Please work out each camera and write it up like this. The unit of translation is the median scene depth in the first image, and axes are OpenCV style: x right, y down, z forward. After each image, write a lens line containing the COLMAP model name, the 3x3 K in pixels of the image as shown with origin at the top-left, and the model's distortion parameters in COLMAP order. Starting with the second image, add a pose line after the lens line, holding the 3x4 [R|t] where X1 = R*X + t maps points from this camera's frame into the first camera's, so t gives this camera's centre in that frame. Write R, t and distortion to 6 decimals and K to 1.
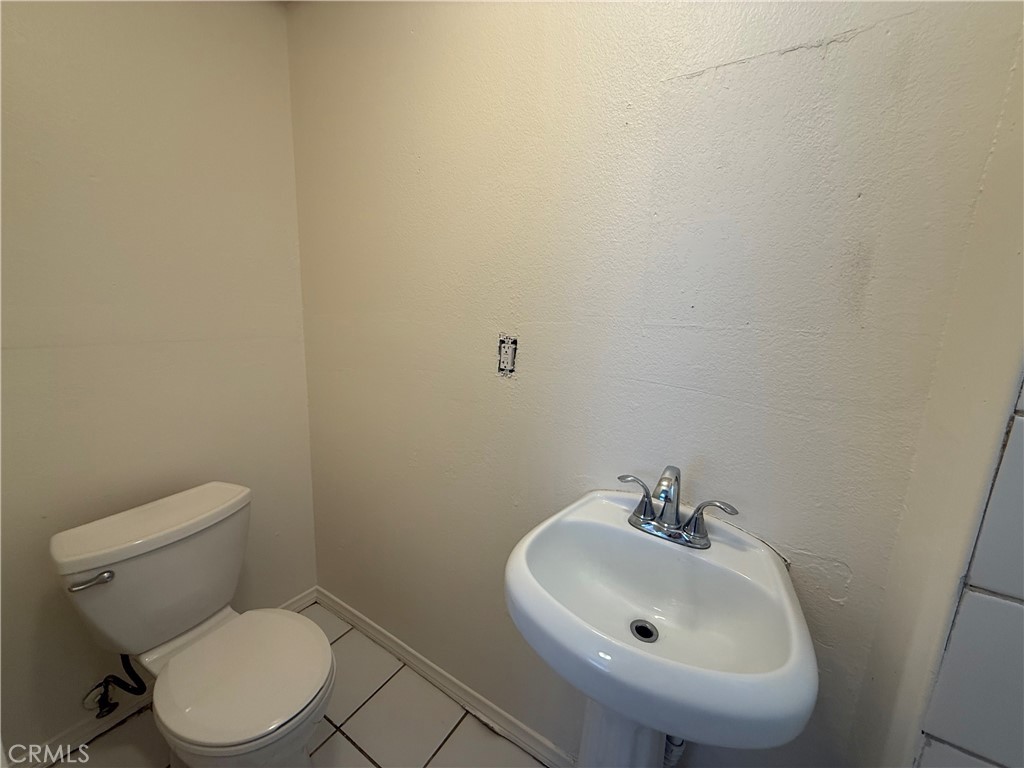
lens RADIAL K [[408.9, 0, 511.3], [0, 408.9, 383.9], [0, 0, 1]] dist [0.001512, -0.000269]
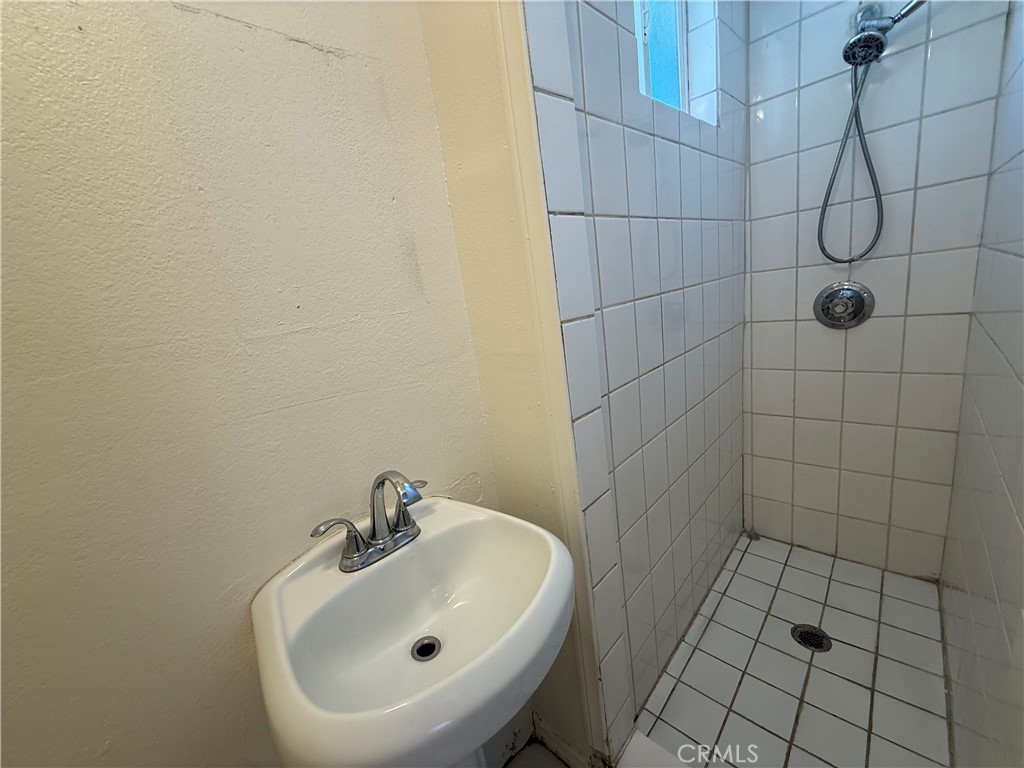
lens RADIAL K [[408.9, 0, 510.2], [0, 408.9, 384.7], [0, 0, 1]] dist [0.001512, -0.000269]
pose [[0.181536, -0.283325, 0.941686, -0.336831], [0.332172, 0.918980, 0.212458, -0.074793], [-0.925584, 0.274233, 0.260941, 0.419621]]
